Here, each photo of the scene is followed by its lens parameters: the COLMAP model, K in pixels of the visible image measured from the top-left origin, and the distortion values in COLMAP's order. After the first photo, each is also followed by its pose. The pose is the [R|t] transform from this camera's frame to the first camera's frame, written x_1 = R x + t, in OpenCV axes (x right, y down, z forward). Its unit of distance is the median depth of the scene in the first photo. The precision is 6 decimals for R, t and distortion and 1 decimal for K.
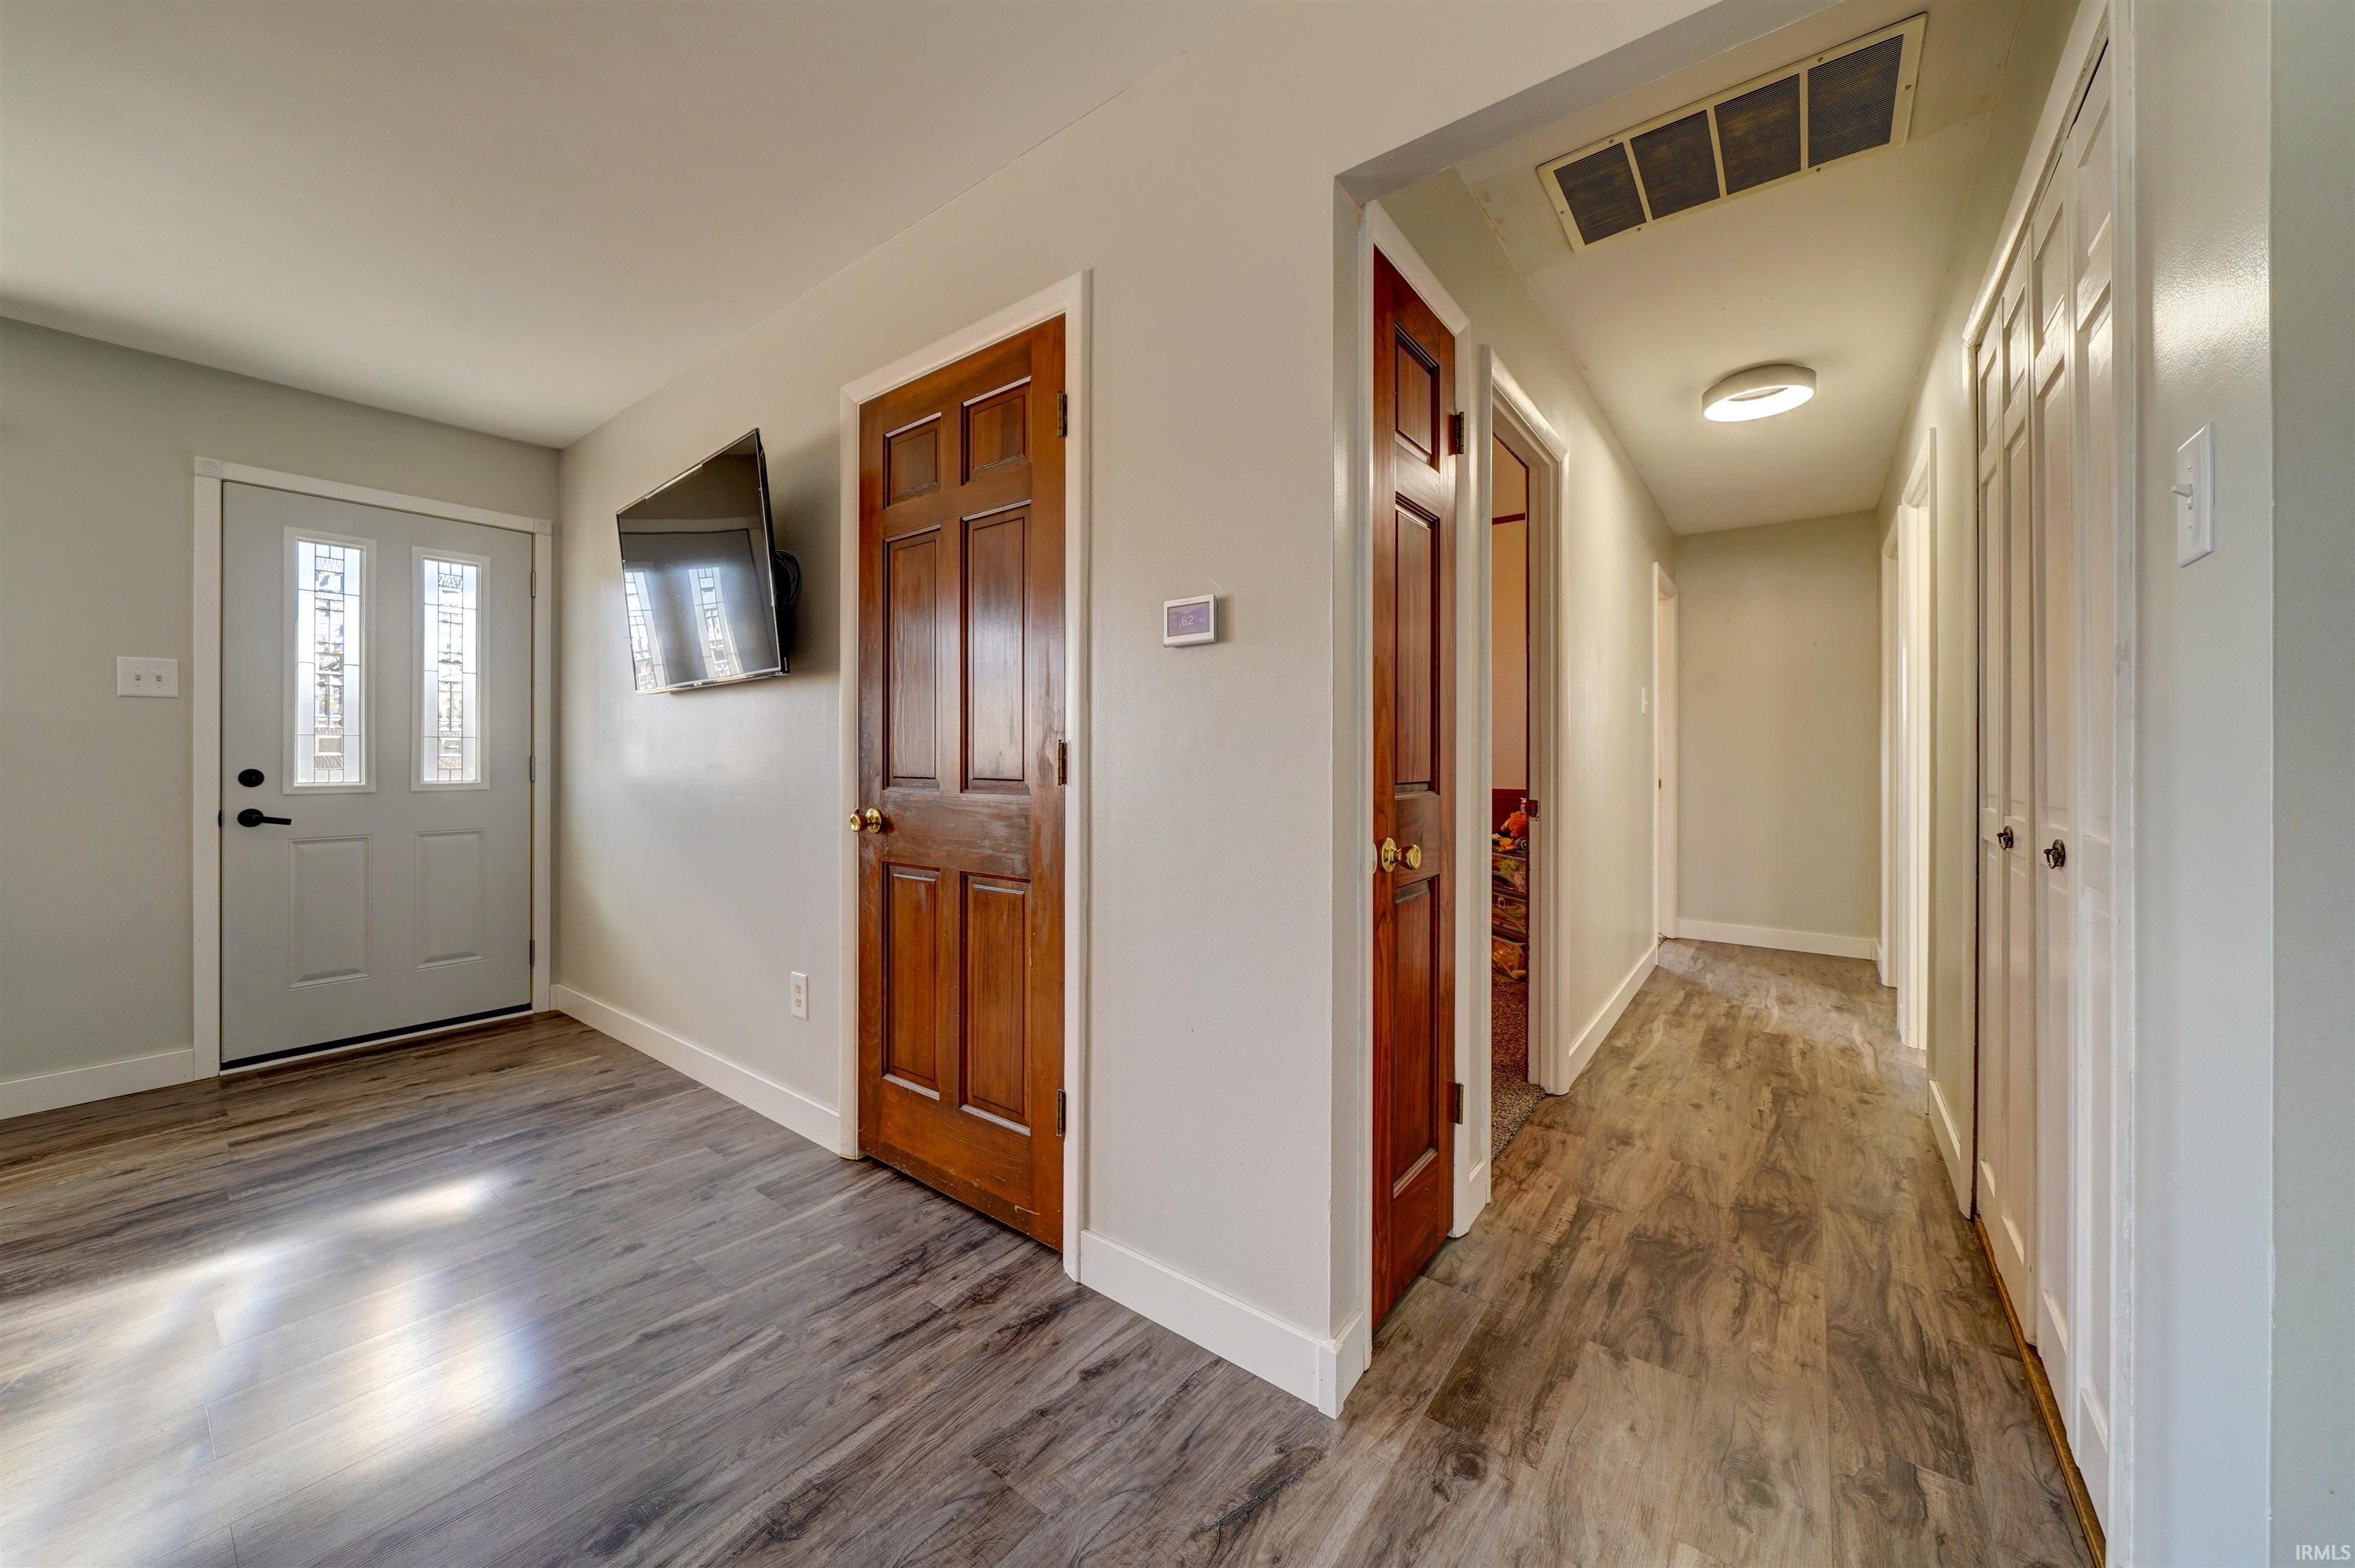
lens RADIAL K [[854.2, 0, 1119.0], [0, 854.2, 754.1], [0, 0, 1]] dist [-0.001747, -0.000281]
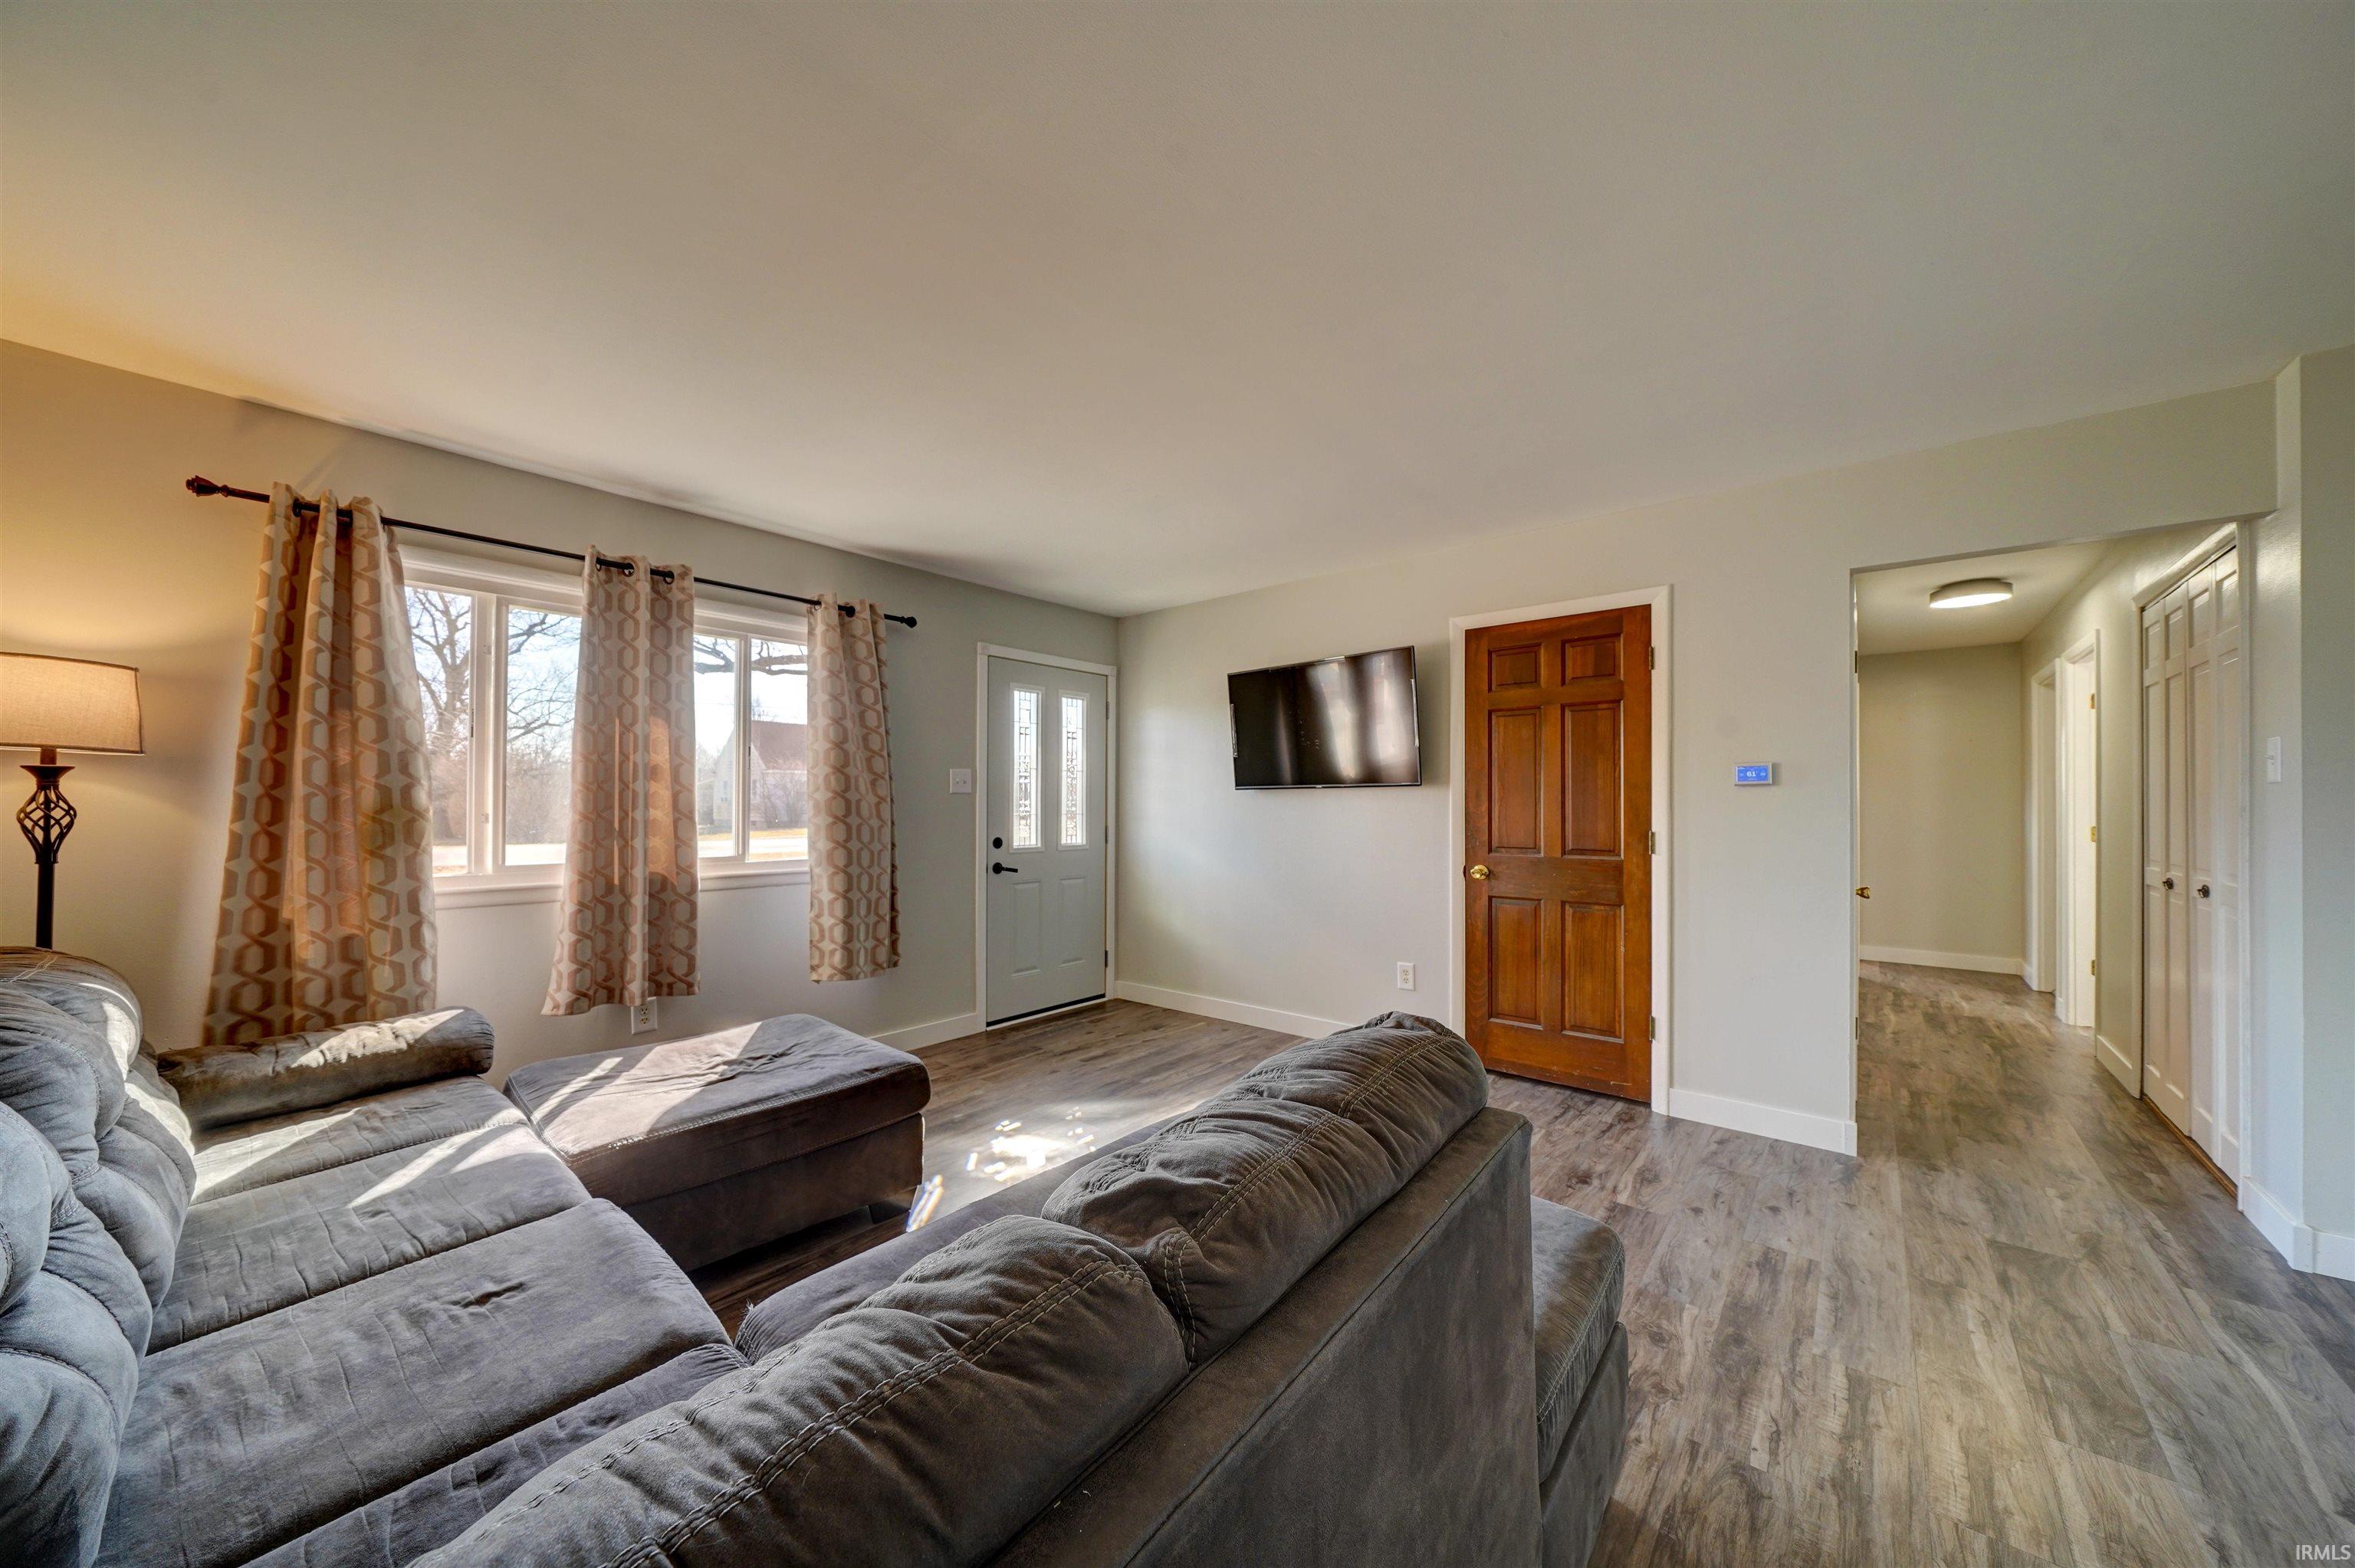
lens RADIAL K [[812.0, 0, 1180.2], [0, 812.0, 798.8], [0, 0, 1]] dist [-0.000928, 0.000103]
pose [[0.999725, 0.000724, -0.023422, -0.802645], [-0.000851, 0.999985, -0.005410, -0.057268], [0.023418, 0.005428, 0.999711, -0.618823]]
